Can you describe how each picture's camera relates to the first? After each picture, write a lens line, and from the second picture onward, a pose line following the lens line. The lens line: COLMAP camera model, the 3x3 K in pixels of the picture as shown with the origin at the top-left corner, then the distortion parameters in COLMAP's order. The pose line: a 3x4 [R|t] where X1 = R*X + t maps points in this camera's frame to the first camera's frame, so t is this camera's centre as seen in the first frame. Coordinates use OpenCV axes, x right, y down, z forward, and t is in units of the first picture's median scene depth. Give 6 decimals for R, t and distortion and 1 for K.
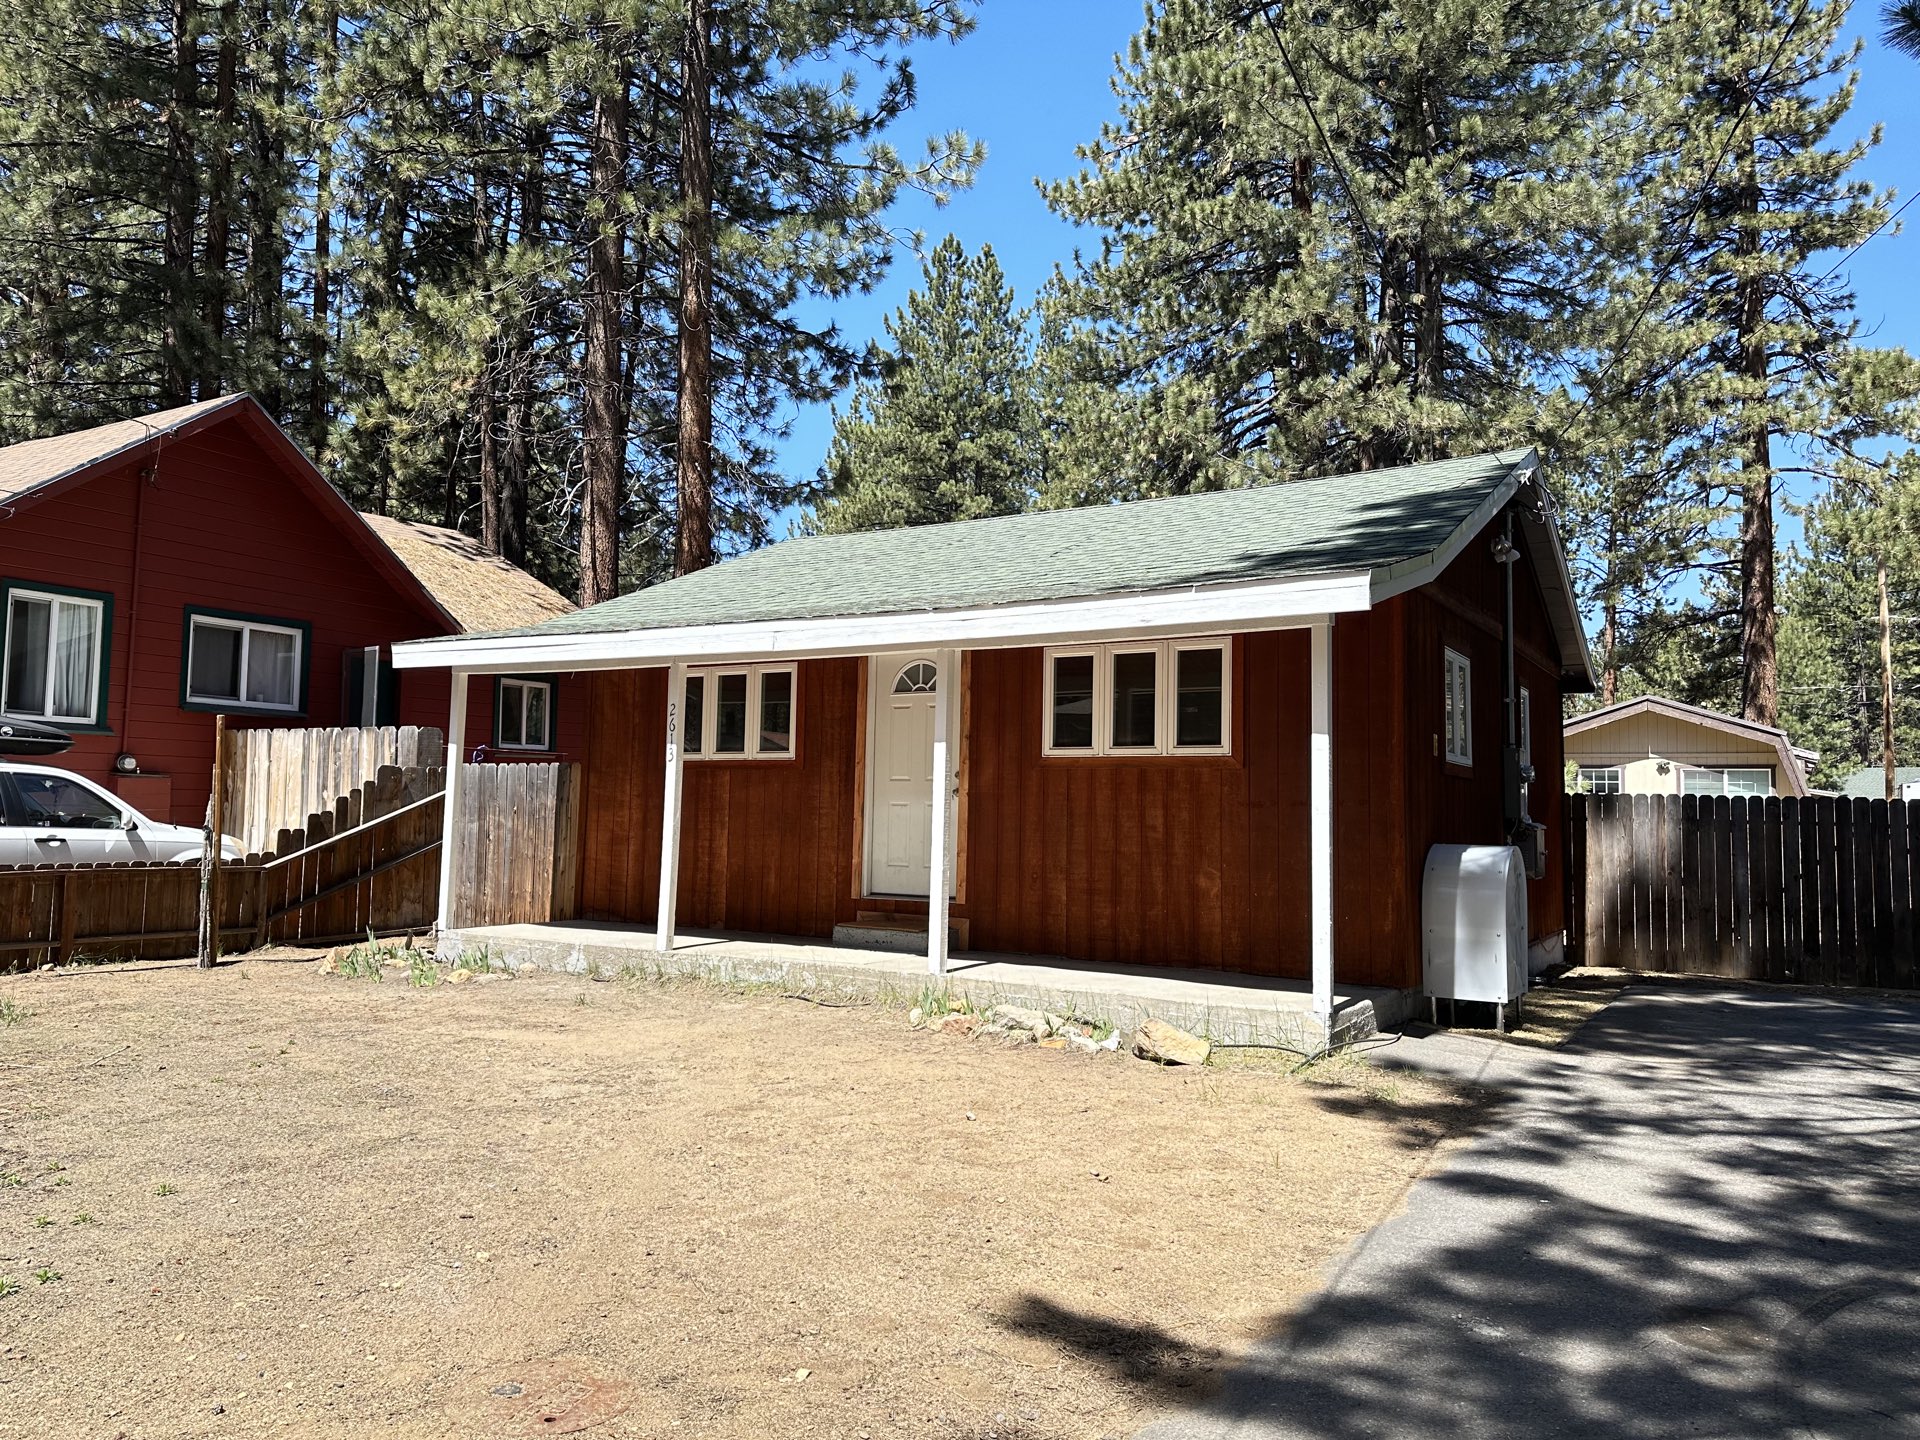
lens RADIAL K [[1351.4, 0, 960.0], [0, 1351.4, 720.0], [0, 0, 1]] dist [0.001934, 0.000369]
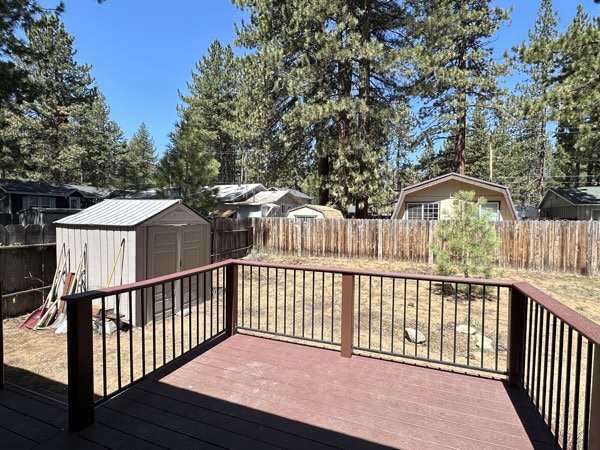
lens RADIAL K [[310.7, 0, 300.0], [0, 310.7, 225.0], [0, 0, 1]] dist [-0.000480, -0.000081]
pose [[0.984428, -0.021352, 0.174484, 0.055461], [0.001939, 0.993854, 0.110682, 0.005272], [-0.175775, -0.108620, 0.978420, 0.197594]]
